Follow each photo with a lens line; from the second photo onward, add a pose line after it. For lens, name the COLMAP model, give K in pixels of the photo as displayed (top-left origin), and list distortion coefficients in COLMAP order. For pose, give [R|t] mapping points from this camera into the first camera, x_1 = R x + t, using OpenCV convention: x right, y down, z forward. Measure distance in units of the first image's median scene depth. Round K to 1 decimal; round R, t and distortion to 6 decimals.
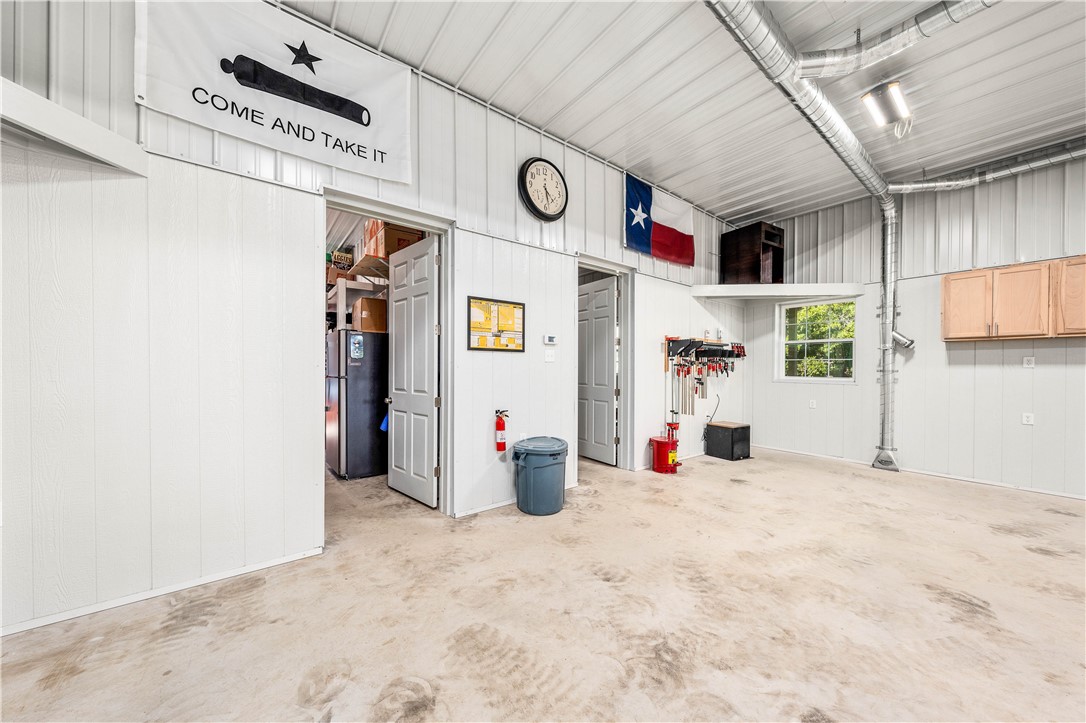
lens RADIAL K [[370.7, 0, 540.9], [0, 370.7, 366.8], [0, 0, 1]] dist [-0.001986, 0.000413]
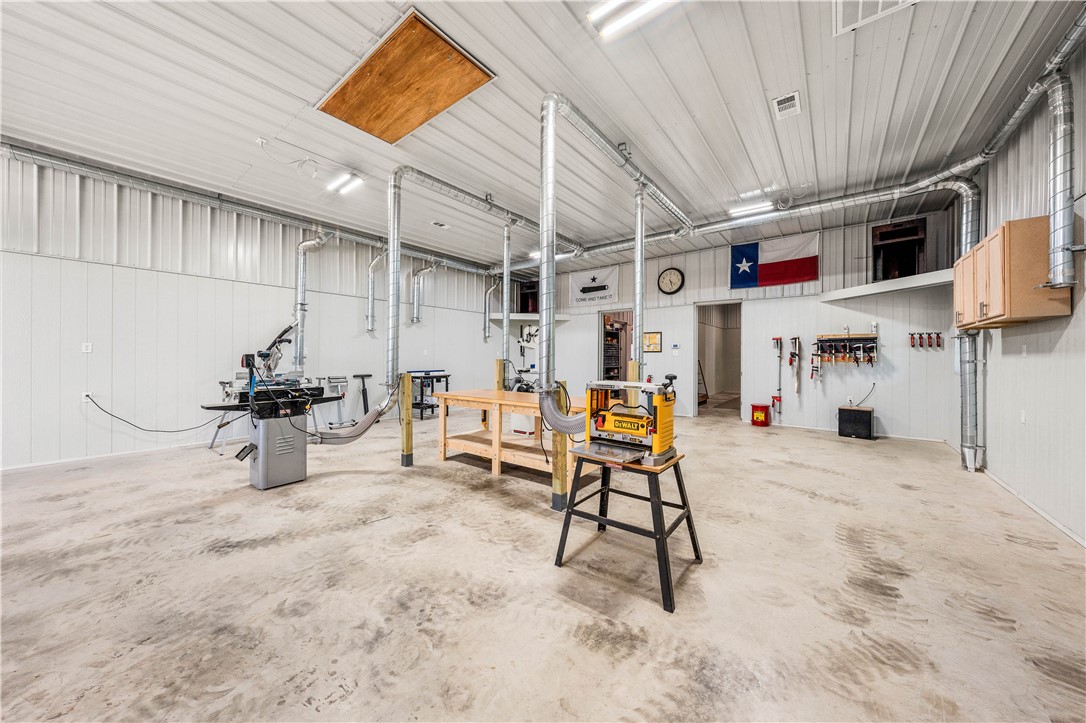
lens RADIAL K [[370.7, 0, 550.3], [0, 370.7, 359.1], [0, 0, 1]] dist [-0.001986, 0.000413]
pose [[0.267618, -0.006090, -0.963506, 1.695341], [-0.010337, 0.999904, -0.009191, 0.030939], [0.963470, 0.012420, 0.267529, -0.278929]]
